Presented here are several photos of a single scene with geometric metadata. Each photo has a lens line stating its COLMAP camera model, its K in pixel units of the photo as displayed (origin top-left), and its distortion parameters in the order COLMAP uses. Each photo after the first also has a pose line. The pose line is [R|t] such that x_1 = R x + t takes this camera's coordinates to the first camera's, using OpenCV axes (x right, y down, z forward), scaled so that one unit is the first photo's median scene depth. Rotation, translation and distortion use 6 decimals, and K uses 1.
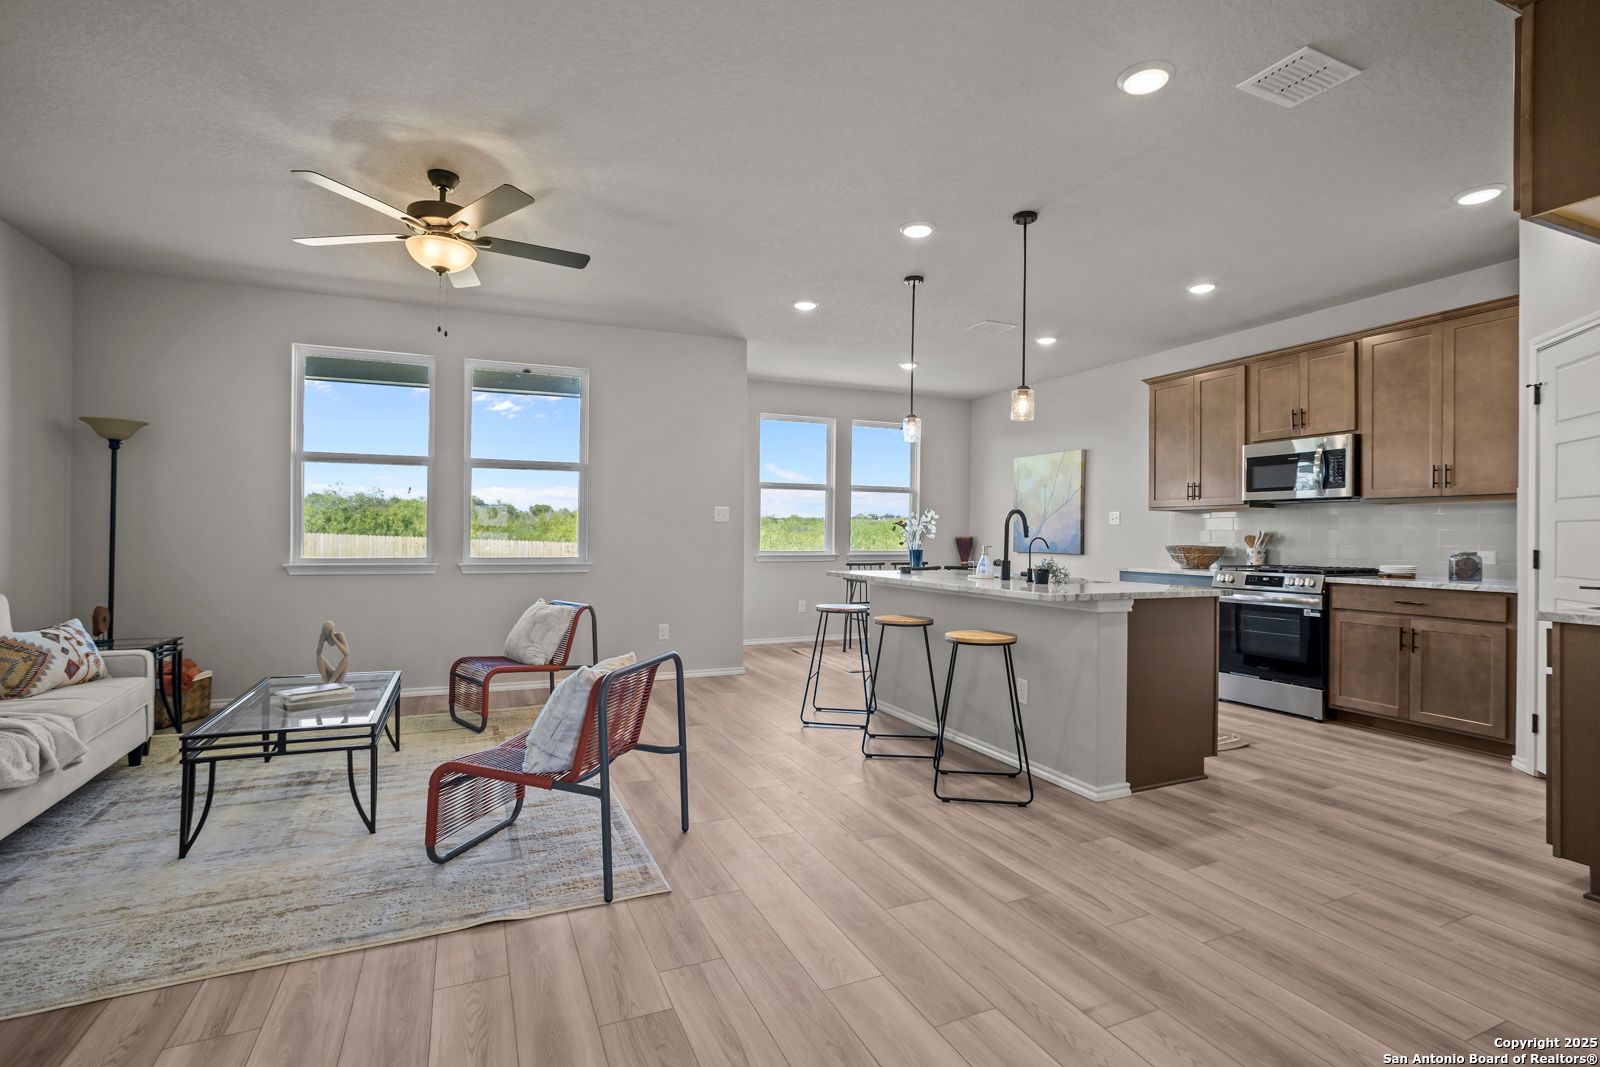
lens RADIAL K [[782.2, 0, 800.5], [0, 782.2, 518.1], [0, 0, 1]] dist [-0.040623, 0.013187]
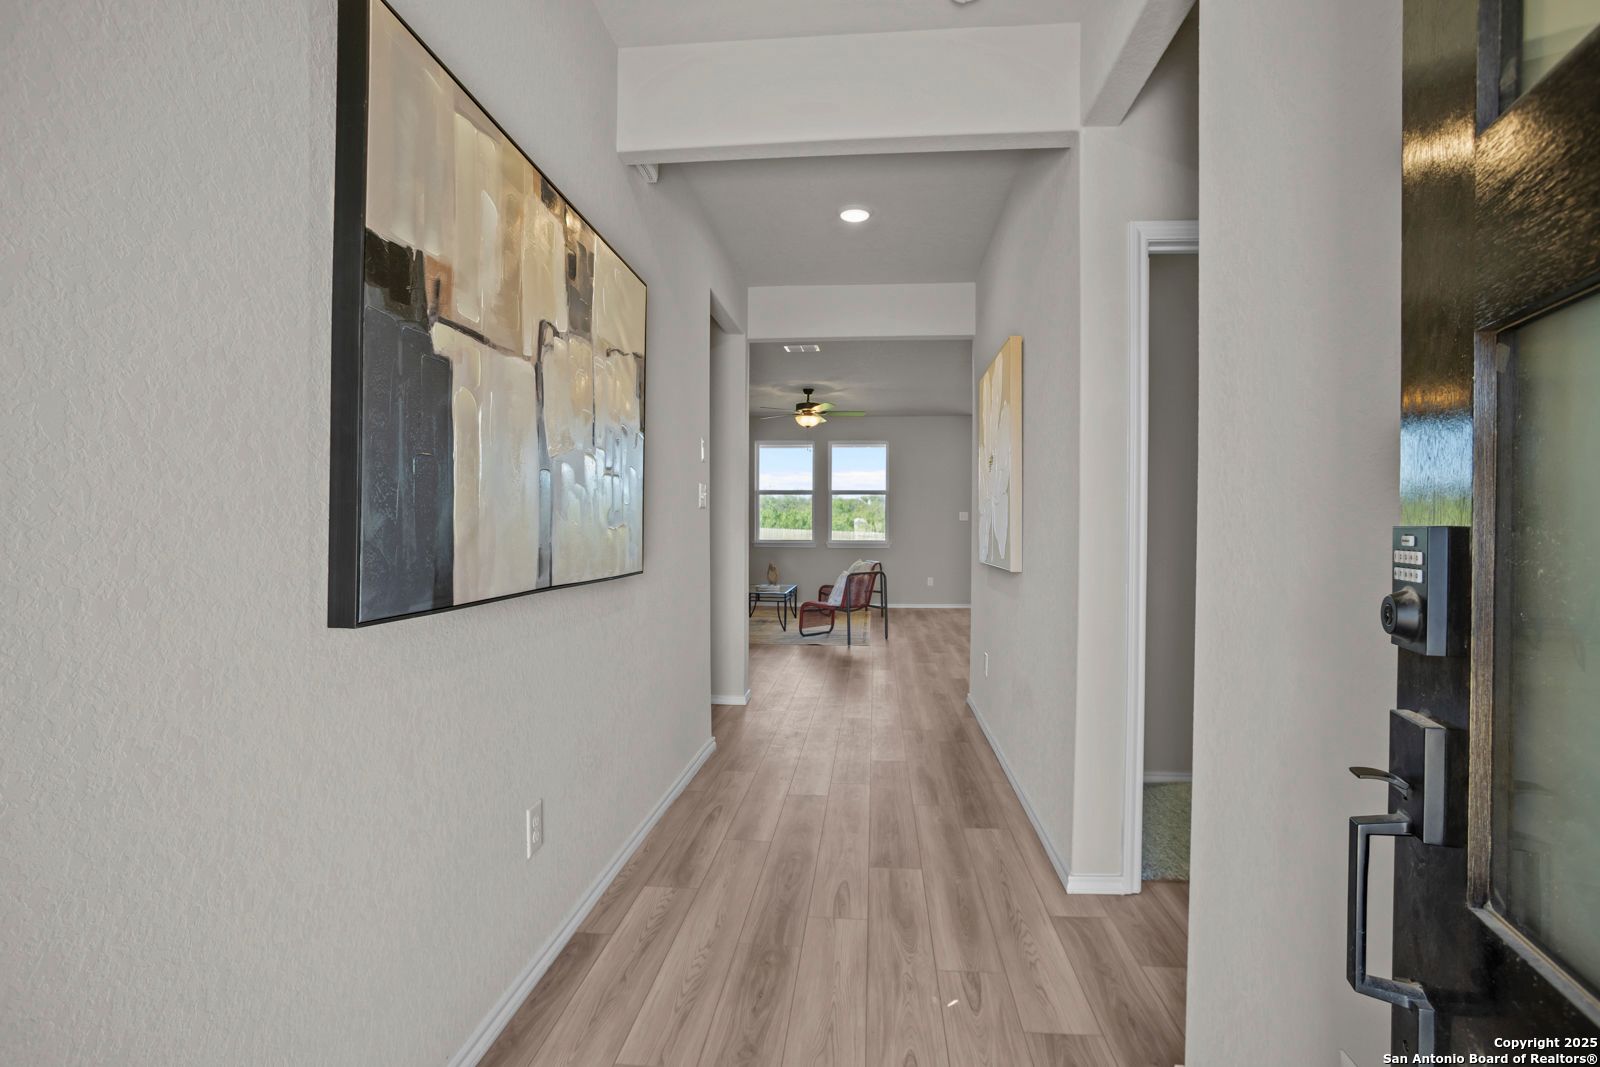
lens RADIAL K [[782.2, 0, 800.5], [0, 782.2, 518.1], [0, 0, 1]] dist [-0.040623, 0.013187]
pose [[0.877253, -0.000545, -0.480027, 0.773311], [0.004399, 0.999966, 0.006905, -0.033990], [0.480008, -0.008169, 0.877226, -1.319119]]
